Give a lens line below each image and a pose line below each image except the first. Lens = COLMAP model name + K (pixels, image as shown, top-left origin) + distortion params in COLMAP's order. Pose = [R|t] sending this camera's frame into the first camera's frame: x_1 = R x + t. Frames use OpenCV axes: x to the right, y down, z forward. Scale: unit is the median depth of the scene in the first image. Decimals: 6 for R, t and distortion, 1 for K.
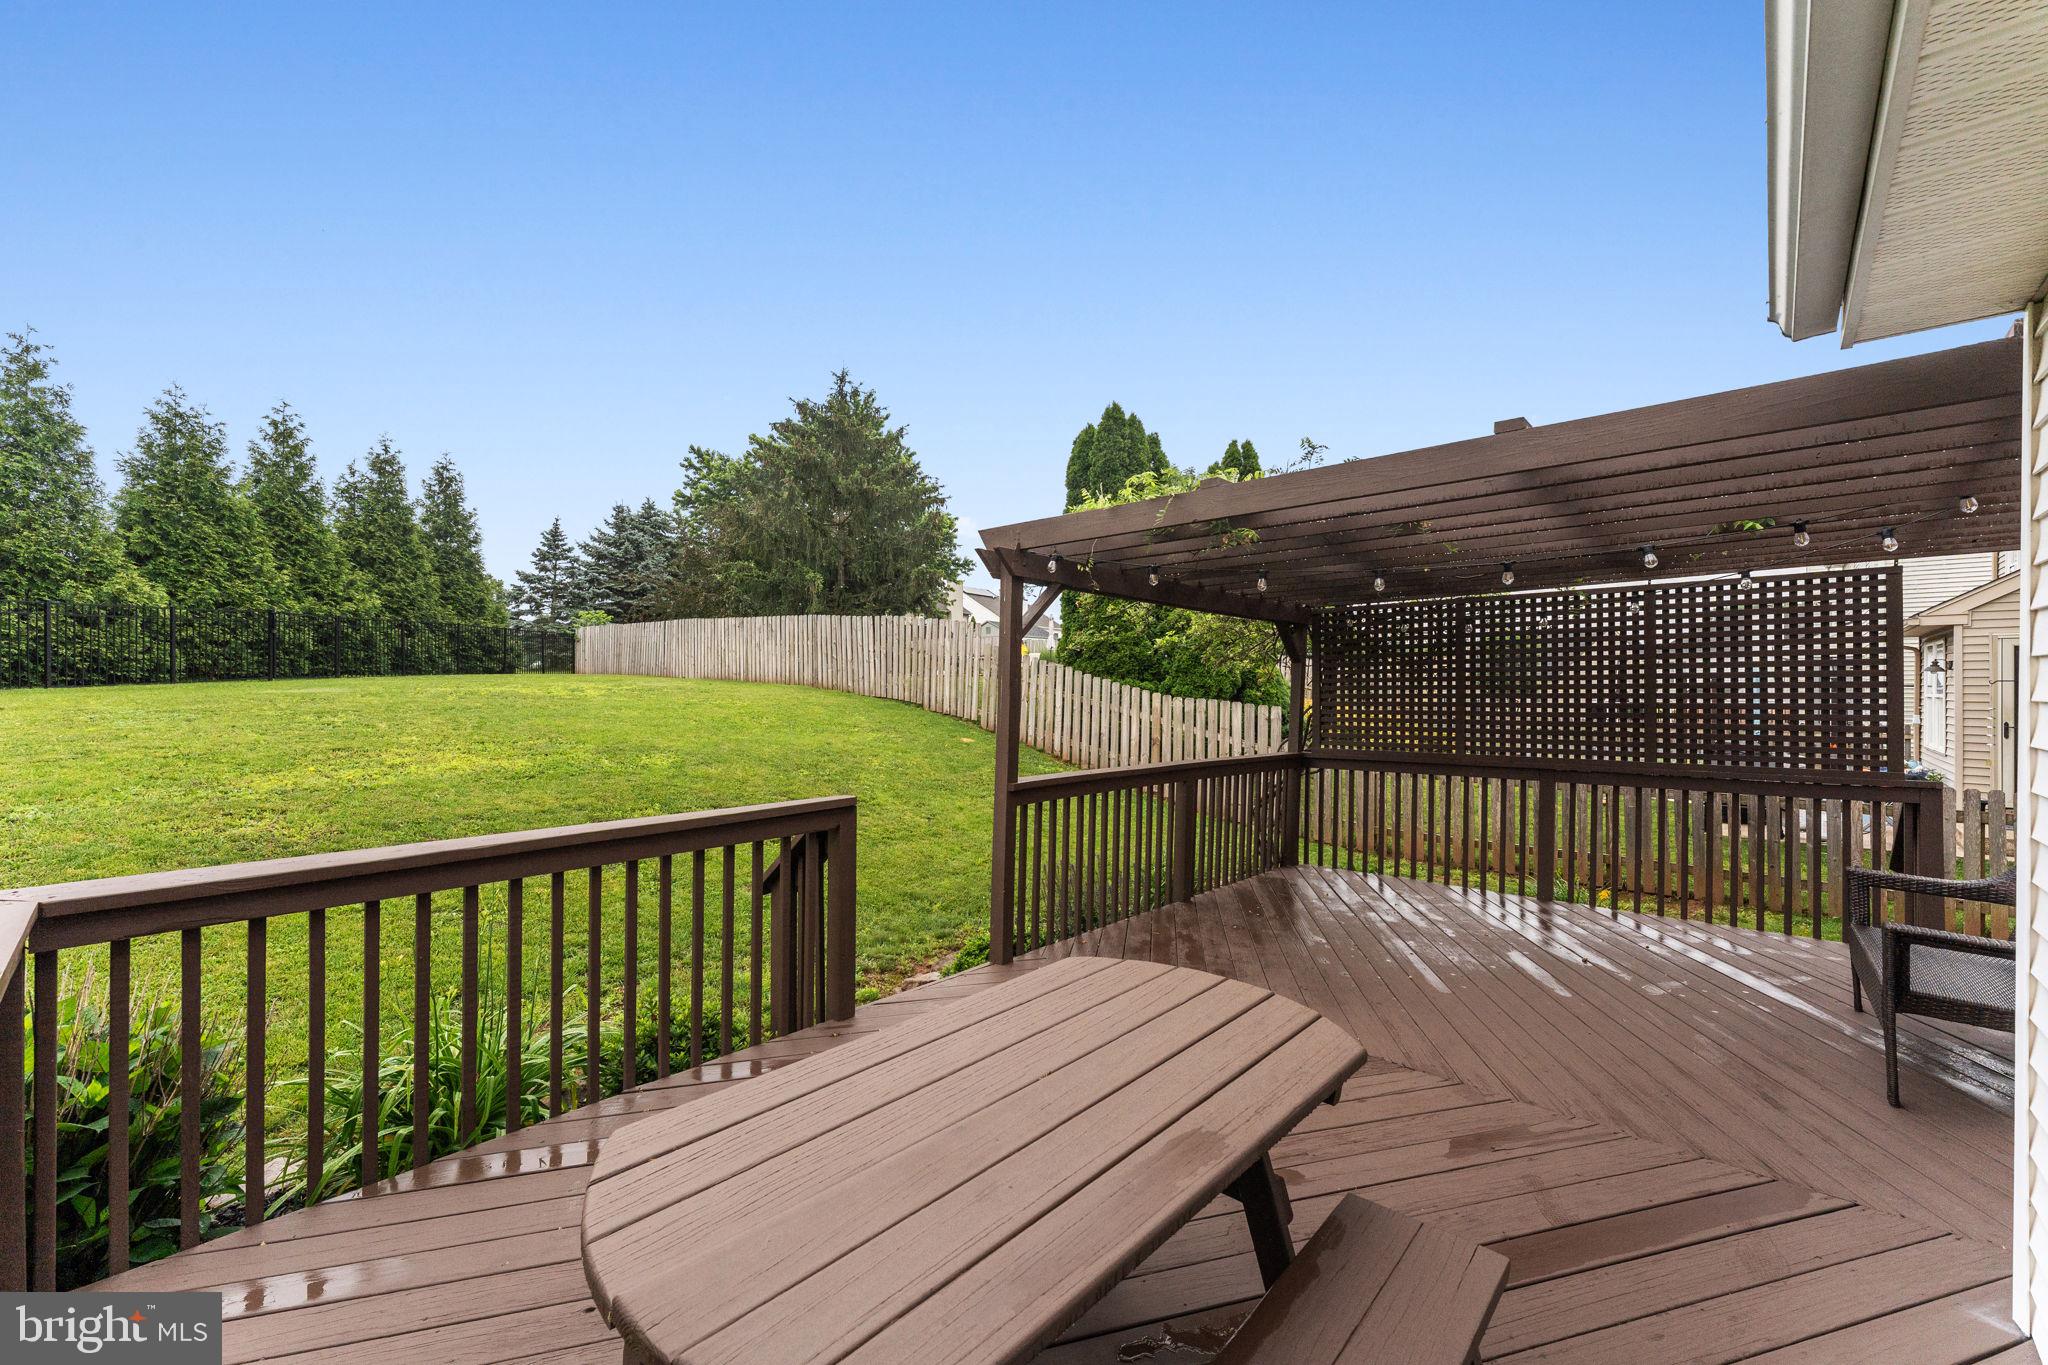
lens RADIAL K [[810.2, 0, 1024.0], [0, 810.2, 682.5], [0, 0, 1]] dist [-0.000026, -0.000079]
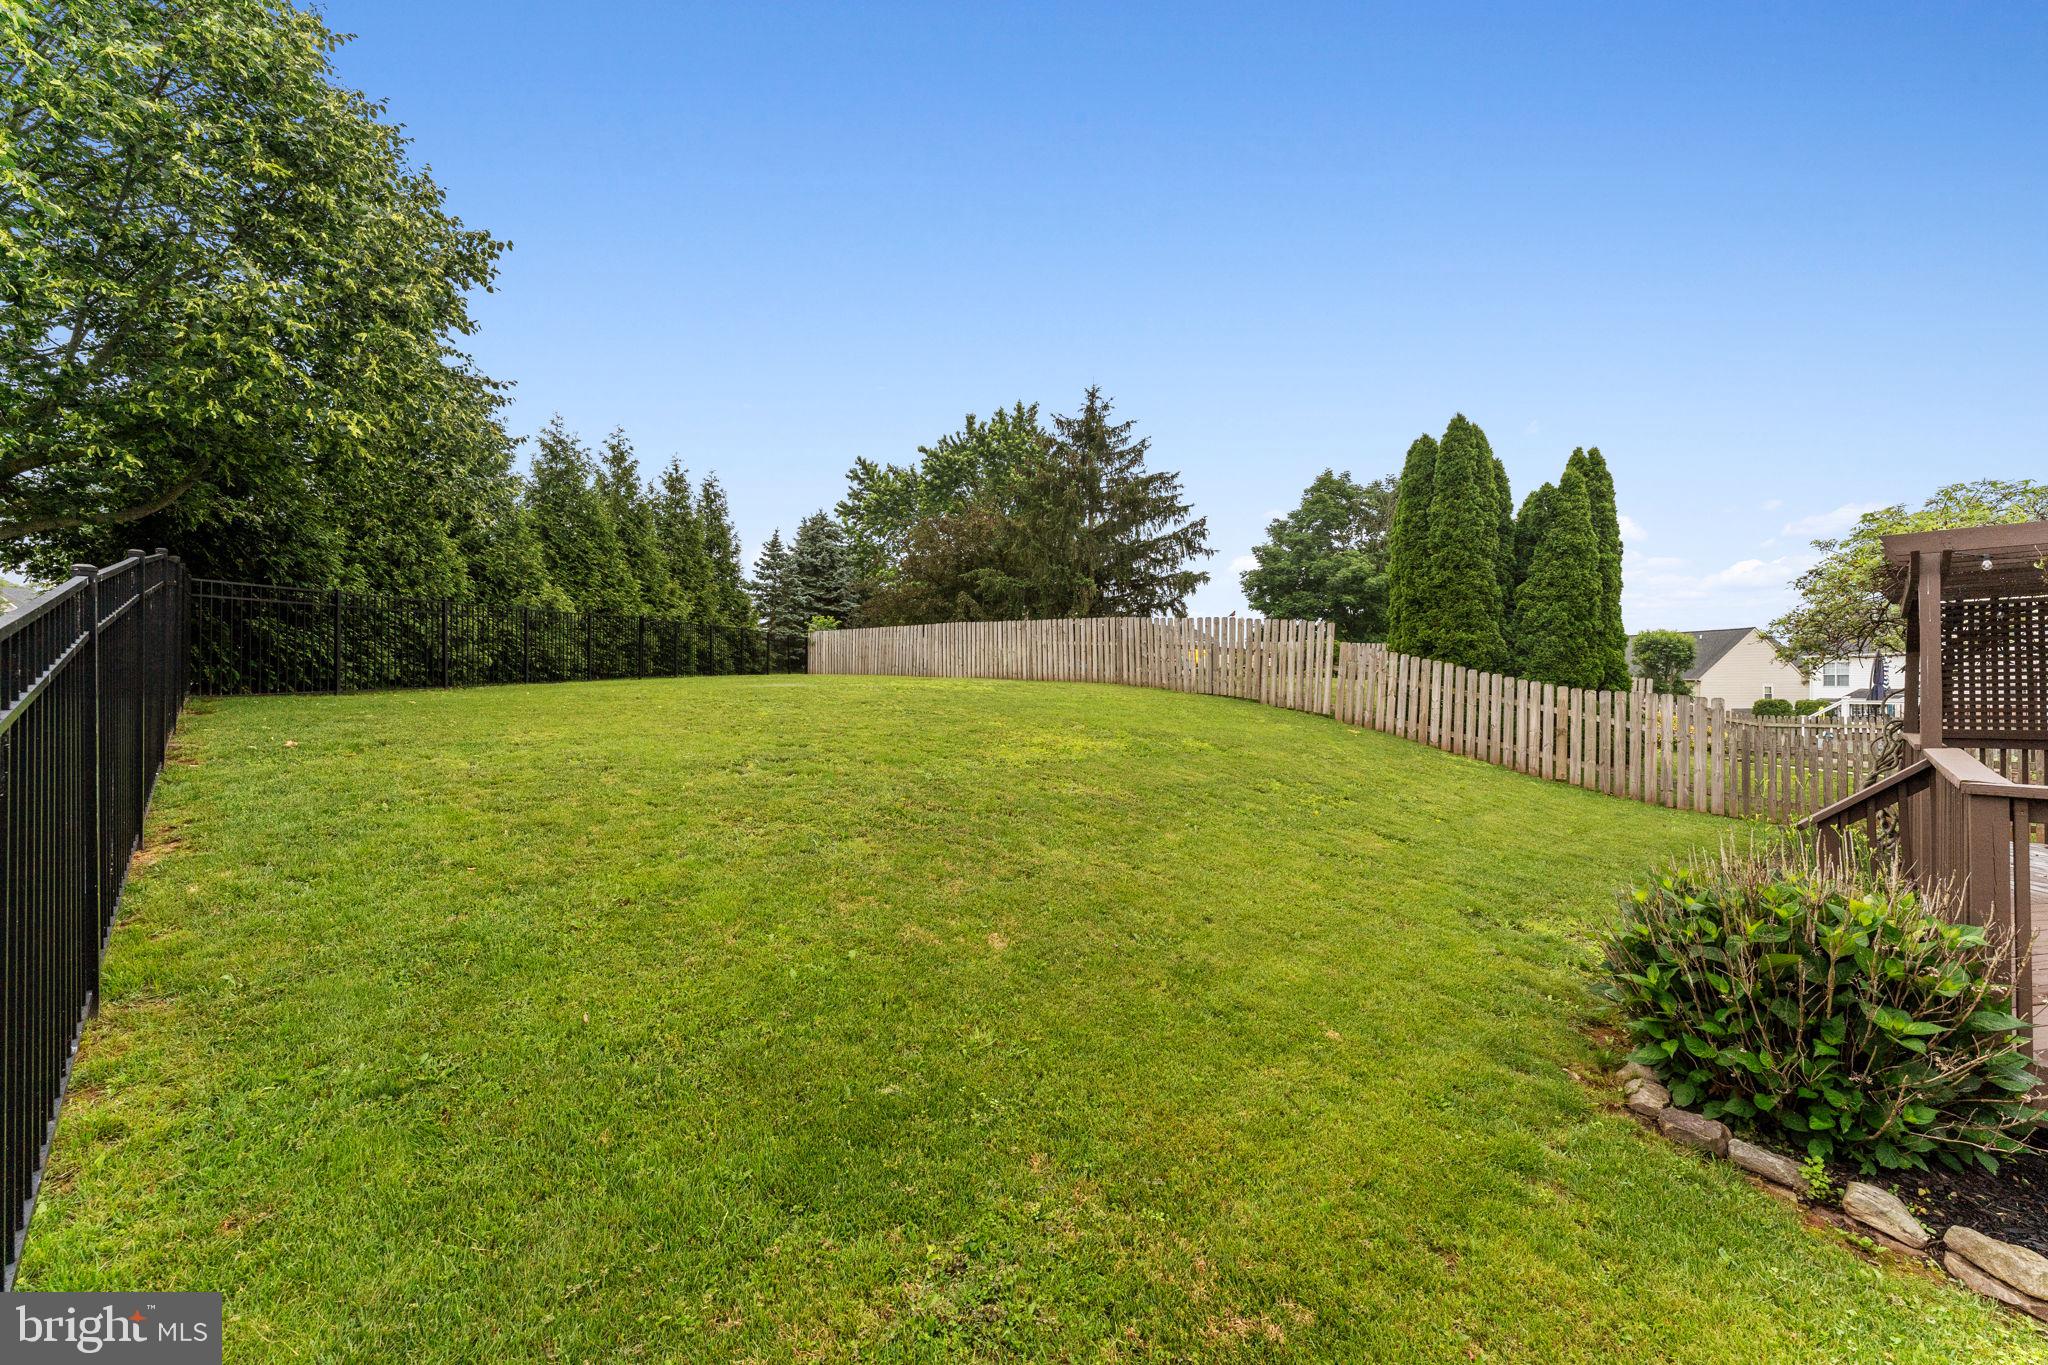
lens RADIAL K [[810.2, 0, 1024.0], [0, 810.2, 682.5], [0, 0, 1]] dist [-0.000026, -0.000079]
pose [[0.998005, -0.001201, -0.063127, -0.292153], [0.000831, 0.999982, -0.005877, 0.007962], [0.063133, 0.005813, 0.997988, -0.066235]]
